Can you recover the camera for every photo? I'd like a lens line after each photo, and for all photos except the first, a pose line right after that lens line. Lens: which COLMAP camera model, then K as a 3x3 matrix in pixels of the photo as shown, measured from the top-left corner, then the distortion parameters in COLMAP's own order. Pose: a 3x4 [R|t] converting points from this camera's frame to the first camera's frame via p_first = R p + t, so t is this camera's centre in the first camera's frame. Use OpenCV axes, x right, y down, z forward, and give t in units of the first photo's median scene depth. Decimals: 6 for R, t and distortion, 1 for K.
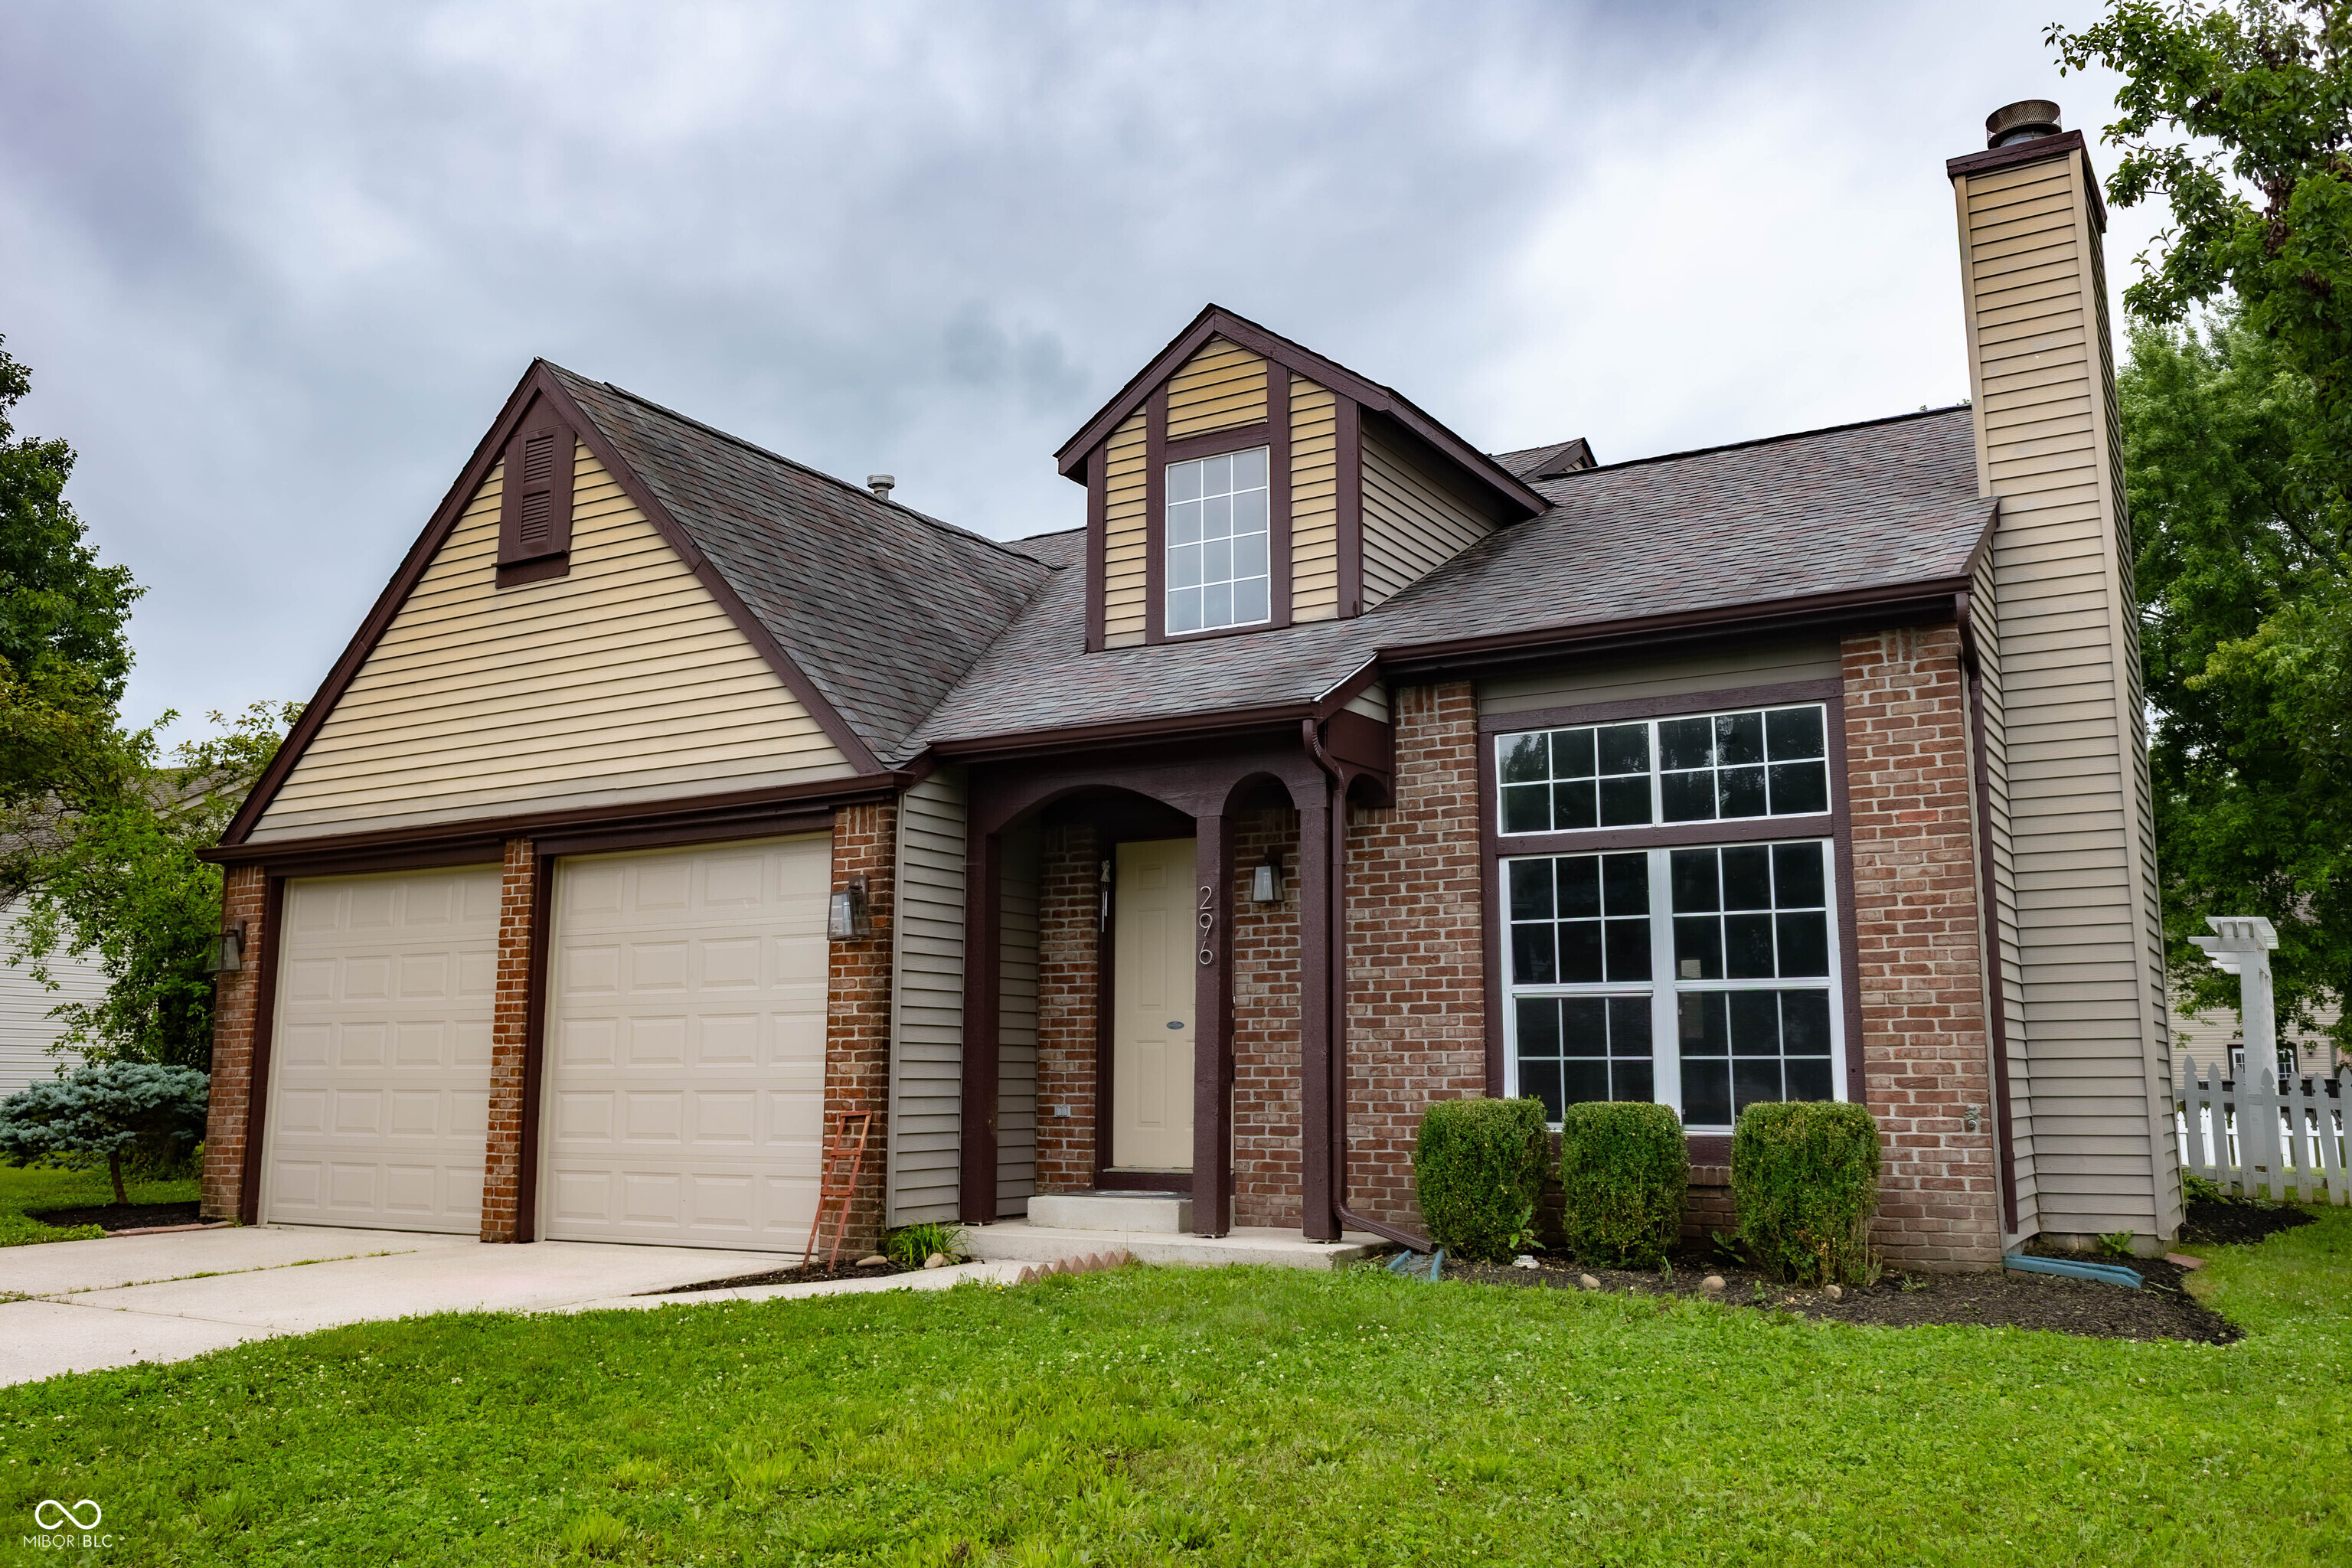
lens RADIAL K [[1870.2, 0, 1176.0], [0, 1870.2, 784.0], [0, 0, 1]] dist [-0.008195, -0.005979]
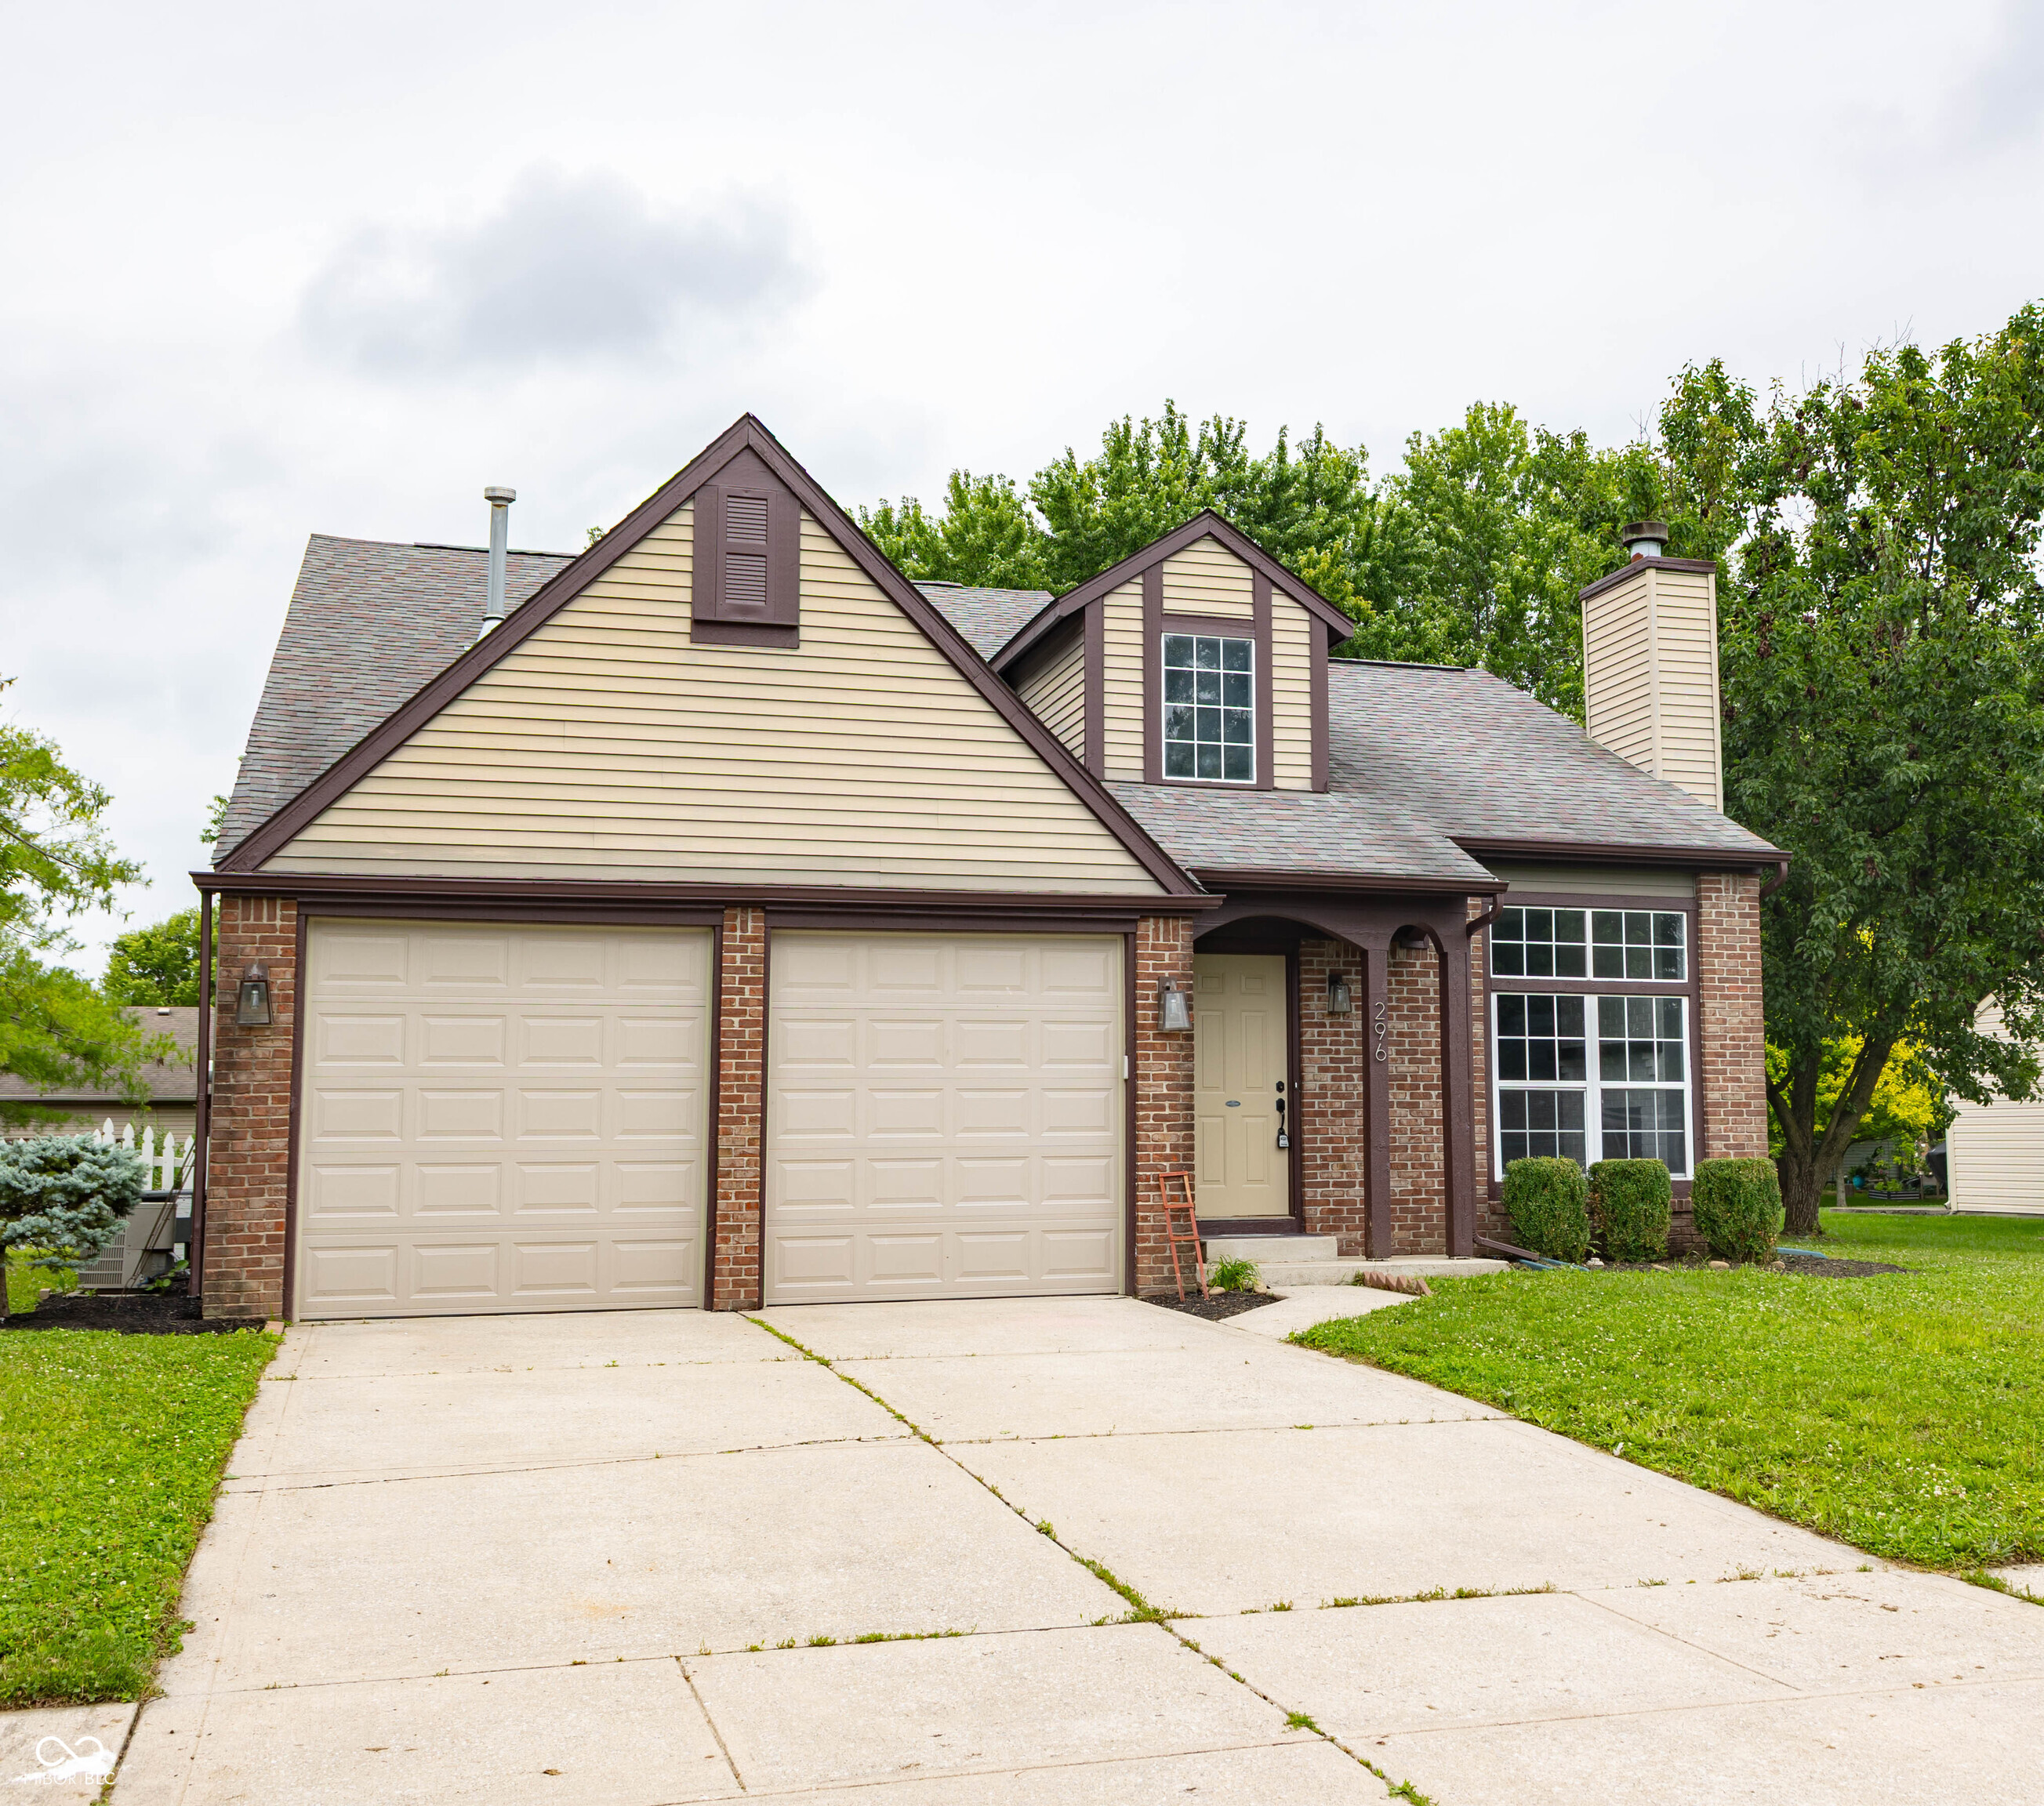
lens RADIAL K [[2261.2, 0, 1215.2], [0, 2261.2, 874.4], [0, 0, 1]] dist [0.037335, -0.057026]
pose [[0.644707, 0.089729, 0.759145, -1.261283], [-0.113128, 0.993351, -0.021337, 0.010509], [-0.756012, -0.072125, 0.650572, 0.033362]]
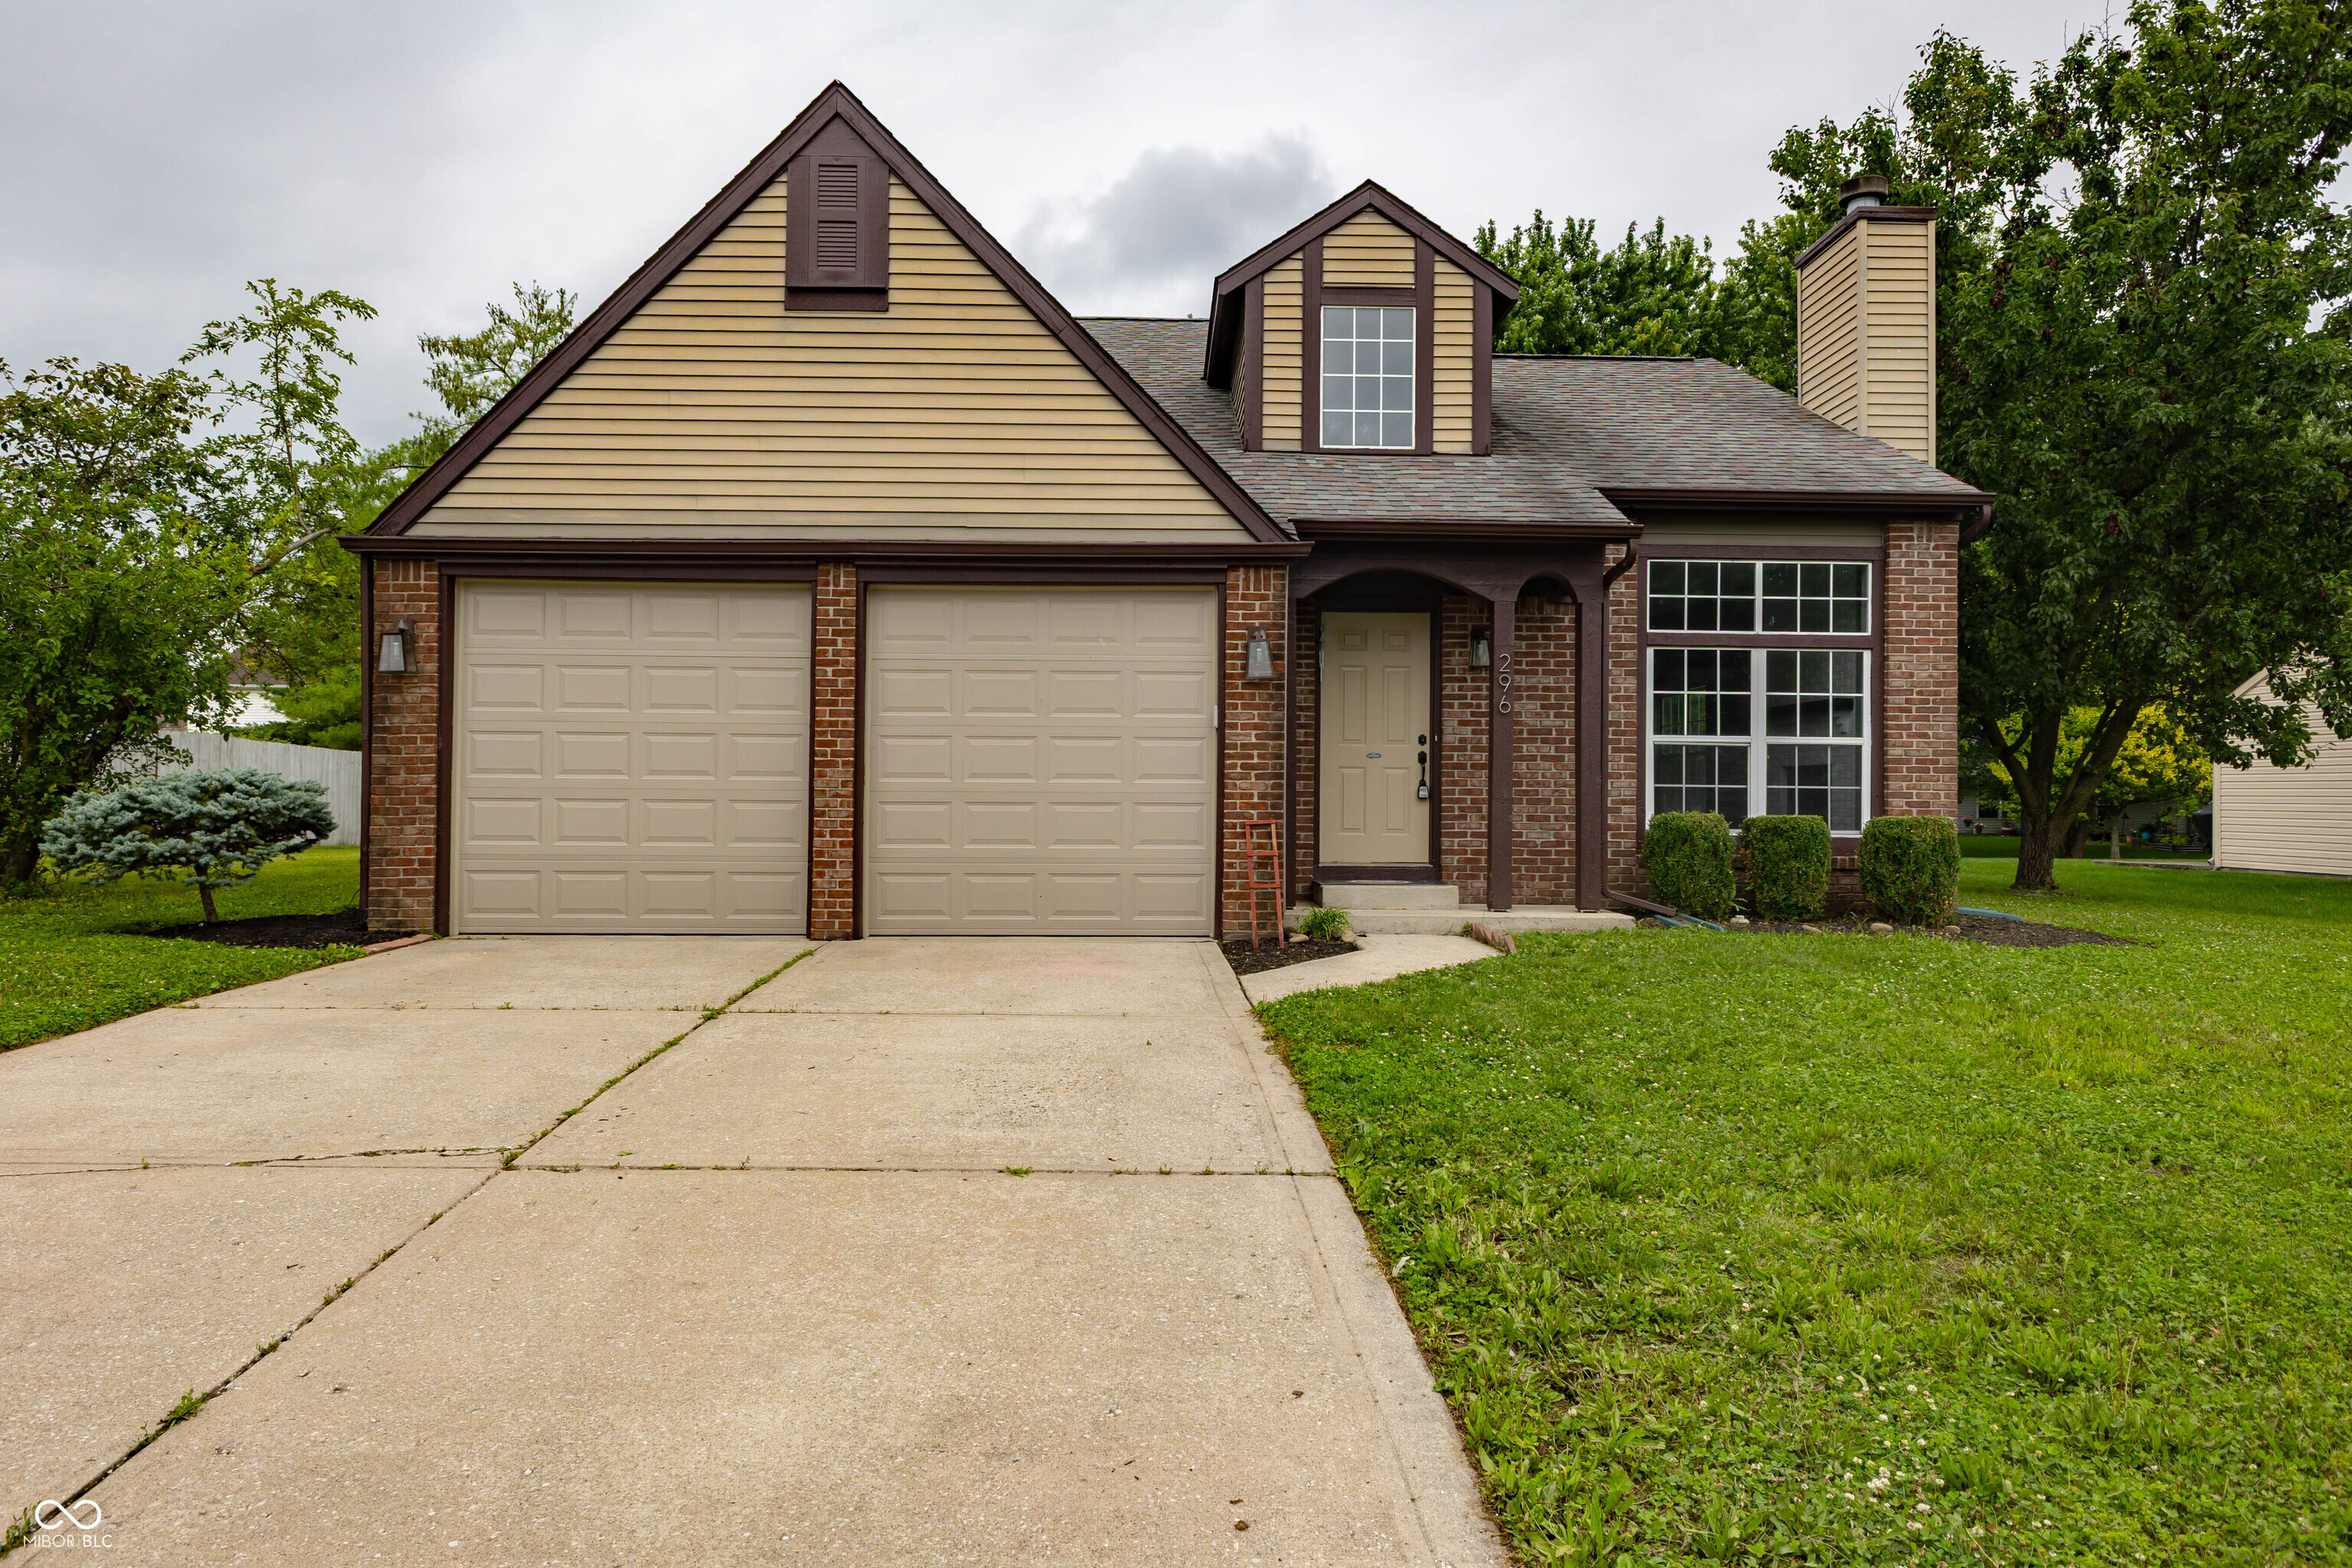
lens RADIAL K [[1500.5, 0, 1173.0], [0, 1500.5, 770.9], [0, 0, 1]] dist [0.015696, -0.012426]
pose [[0.847368, 0.018965, 0.530667, -0.725761], [-0.092943, 0.989232, 0.113058, 0.036359], [-0.522808, -0.145124, 0.840006, 0.203352]]
